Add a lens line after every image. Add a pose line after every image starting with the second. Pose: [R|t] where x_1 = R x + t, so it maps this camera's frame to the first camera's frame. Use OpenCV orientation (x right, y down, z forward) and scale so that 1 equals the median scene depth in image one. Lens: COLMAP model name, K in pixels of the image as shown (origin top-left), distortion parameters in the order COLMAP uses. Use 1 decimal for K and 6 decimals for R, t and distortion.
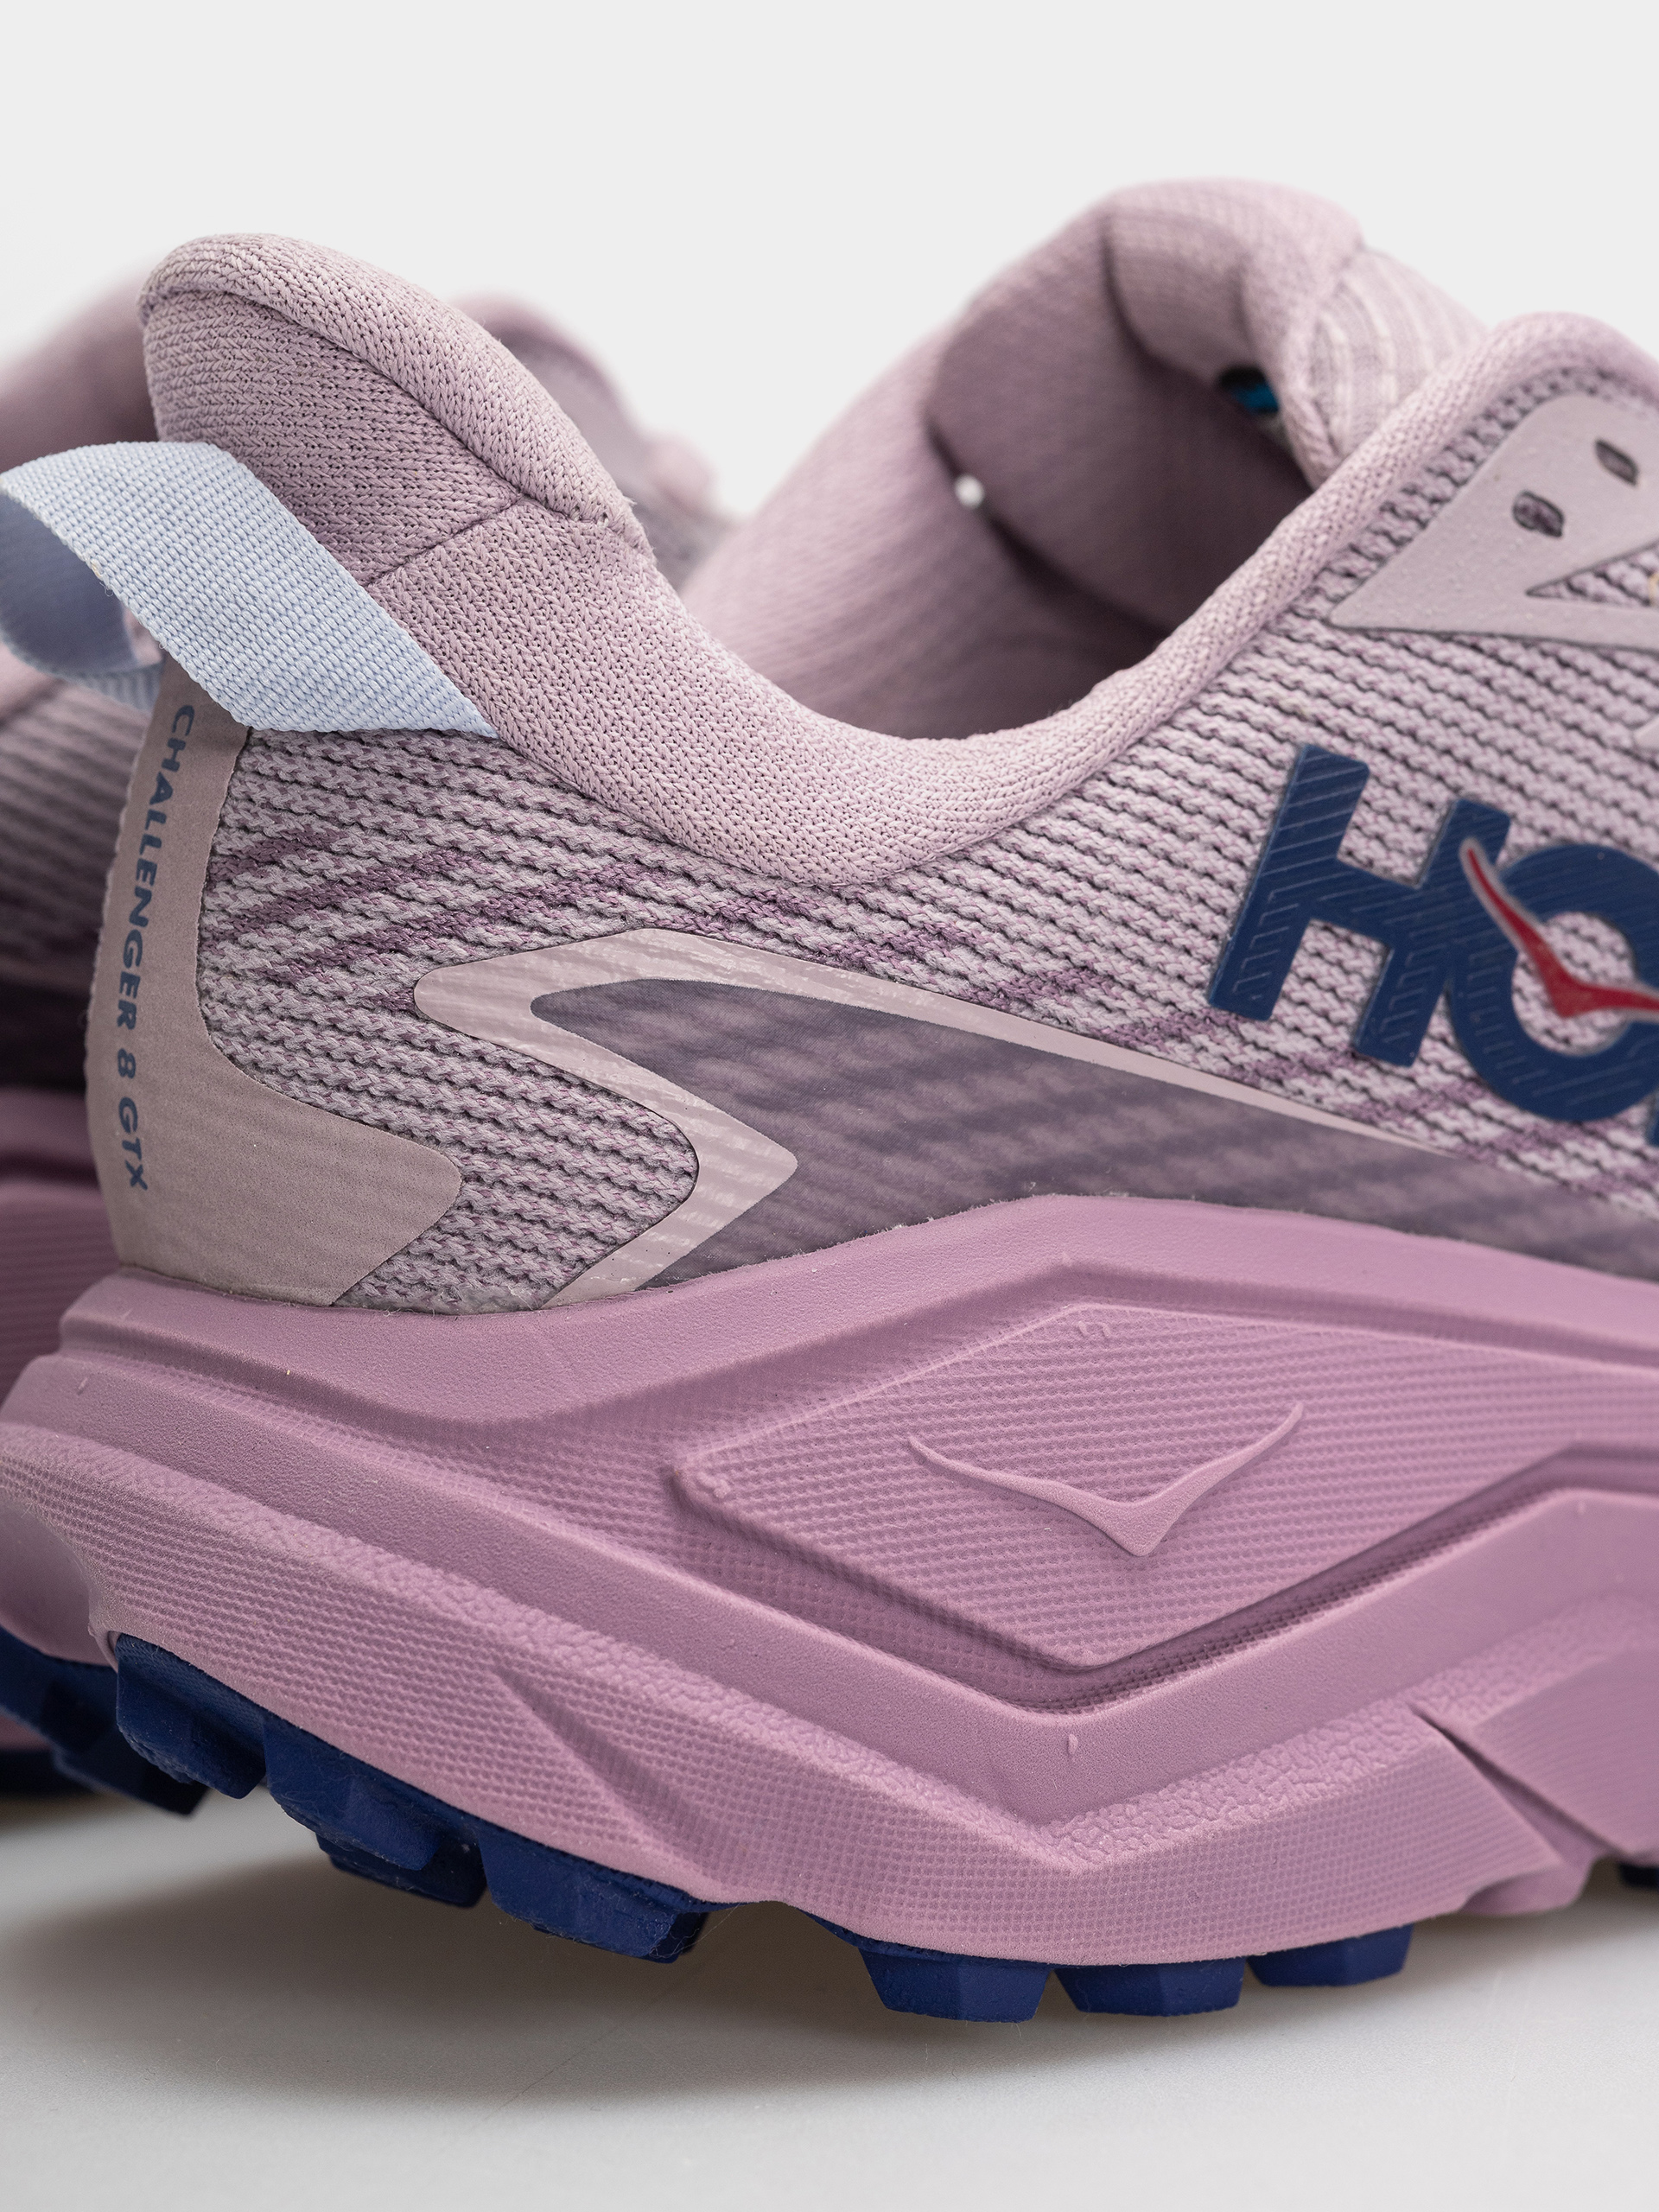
lens RADIAL K [[6719.5, 0, 842.8], [0, 6719.5, 1118.9], [0, 0, 1]] dist [0.157382, 0.000000]
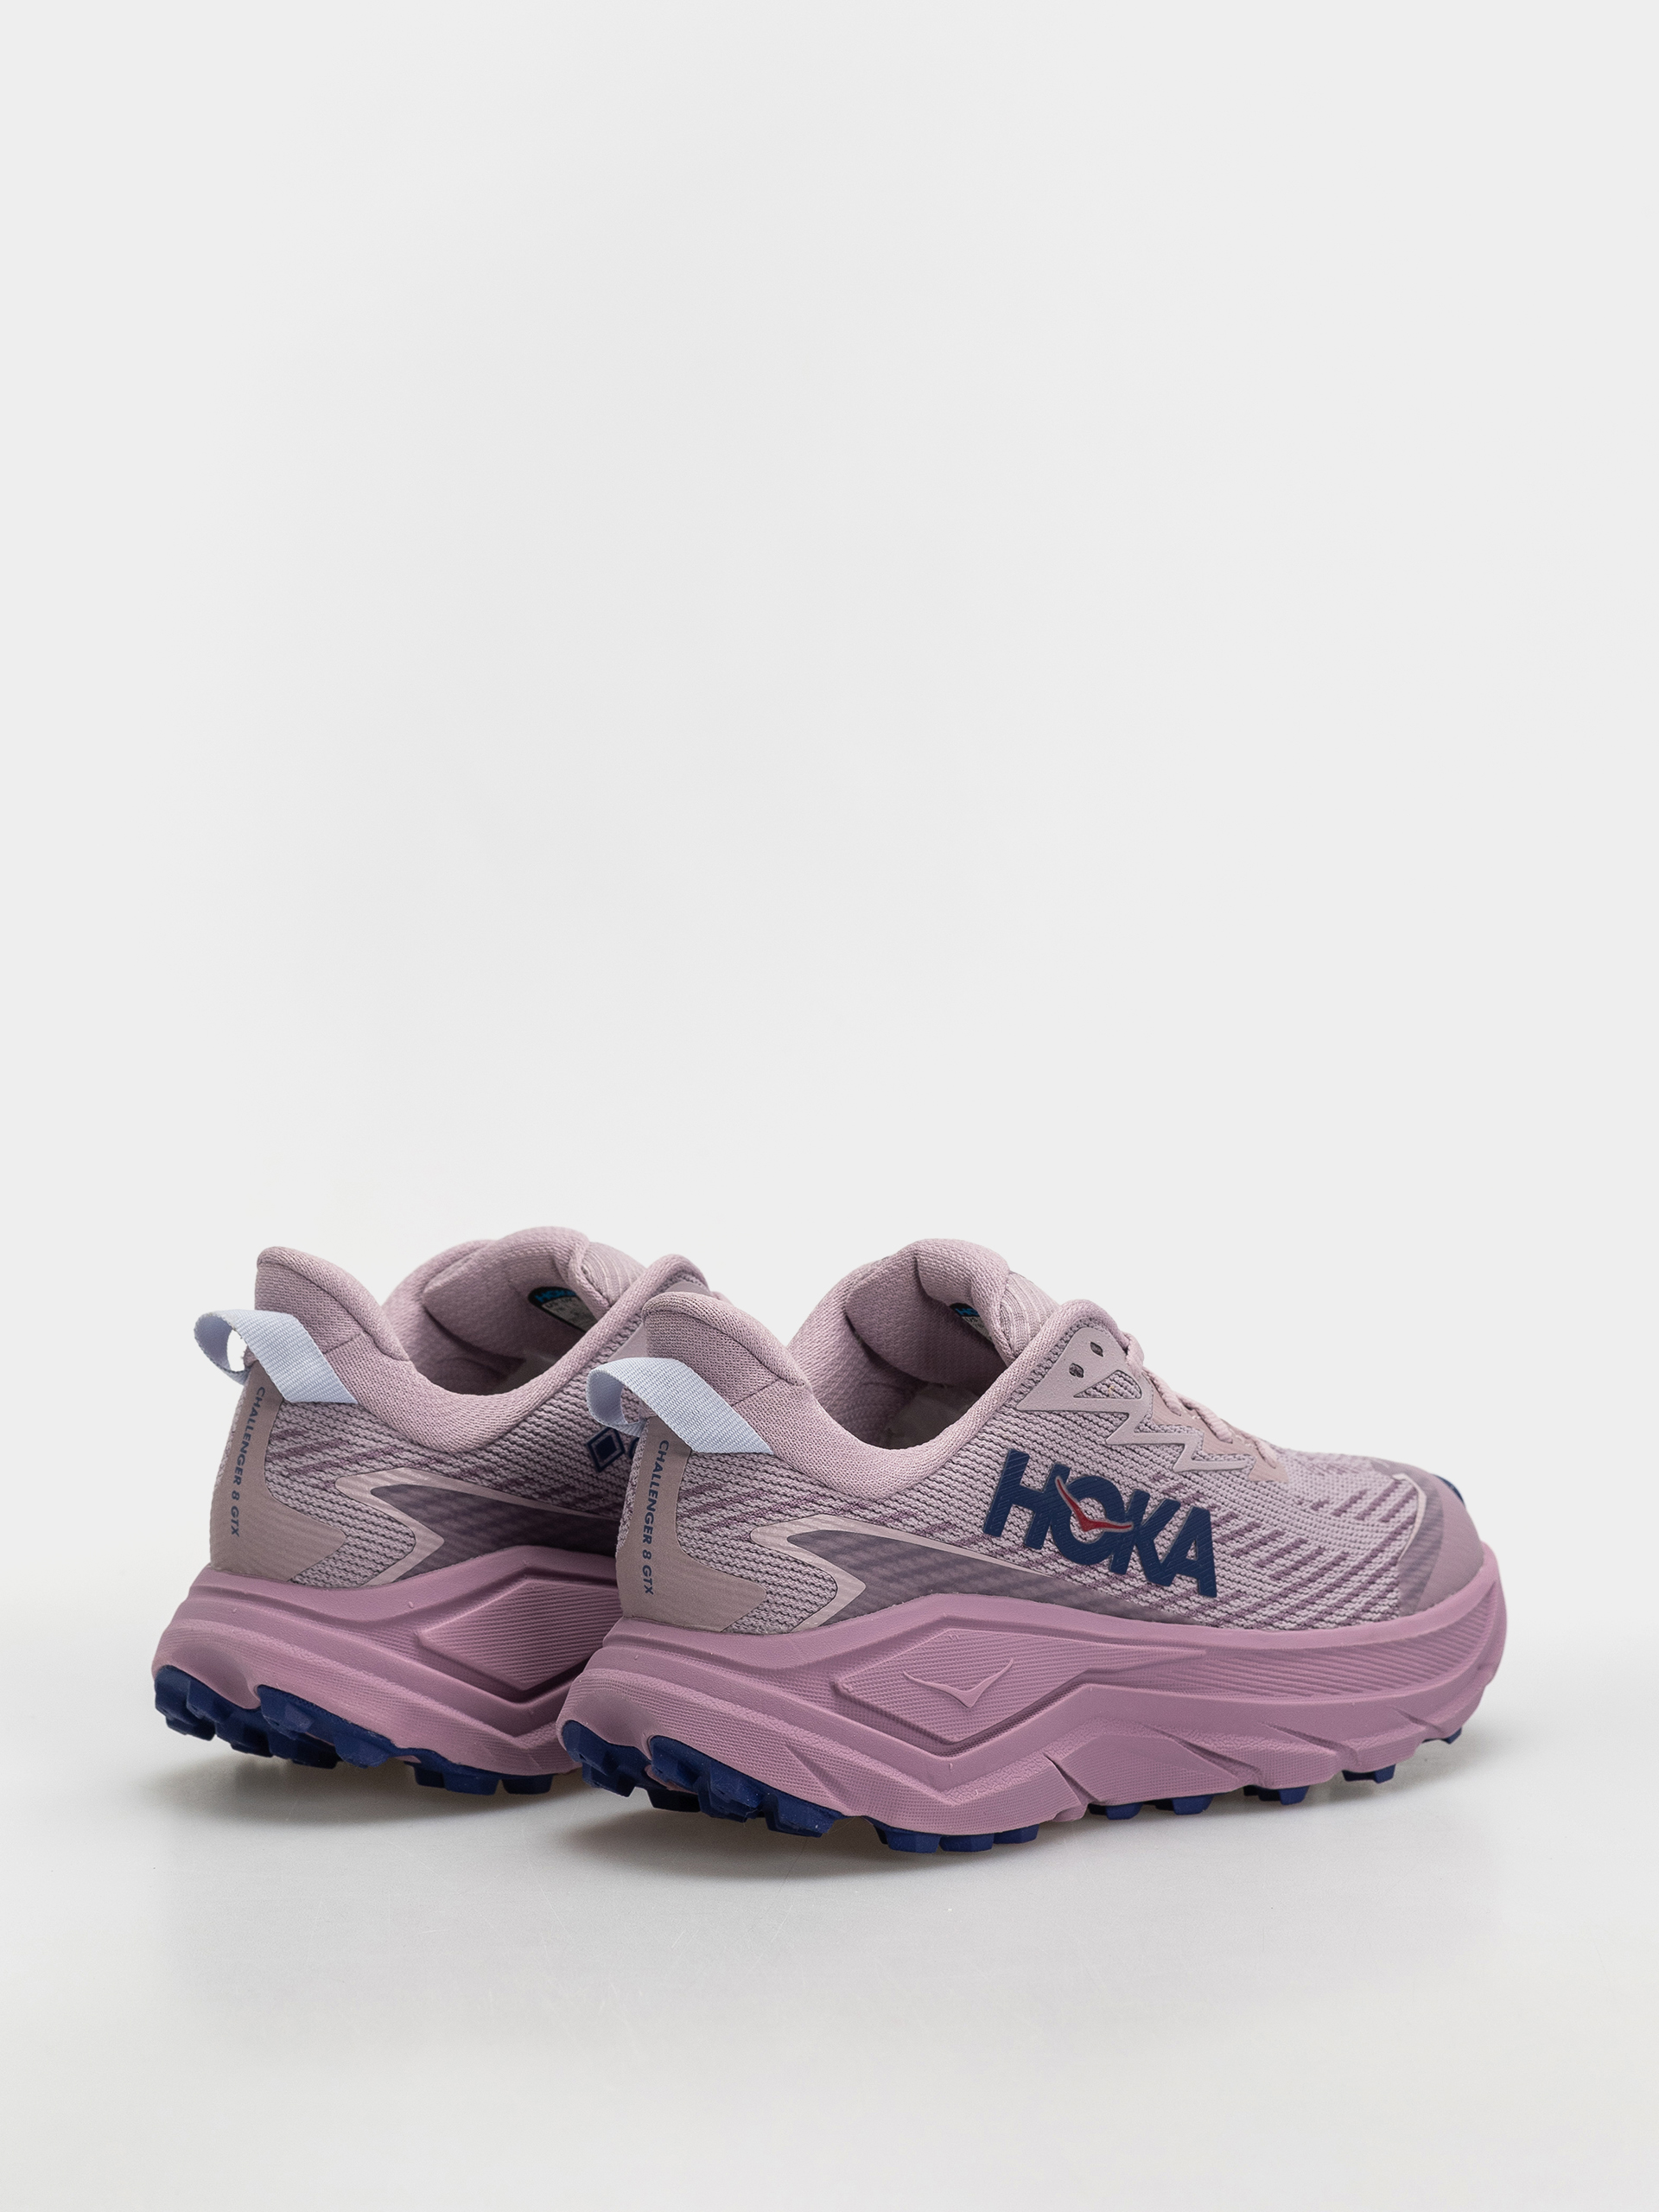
lens RADIAL K [[6719.5, 0, 826.2], [0, 6719.5, 1109.7], [0, 0, 1]] dist [0.157382, 0.000000]
pose [[0.984624, 0.002592, 0.174669, -0.575302], [0.000285, 0.999865, -0.016444, -0.164960], [-0.174688, 0.016241, 0.984490, -2.121966]]
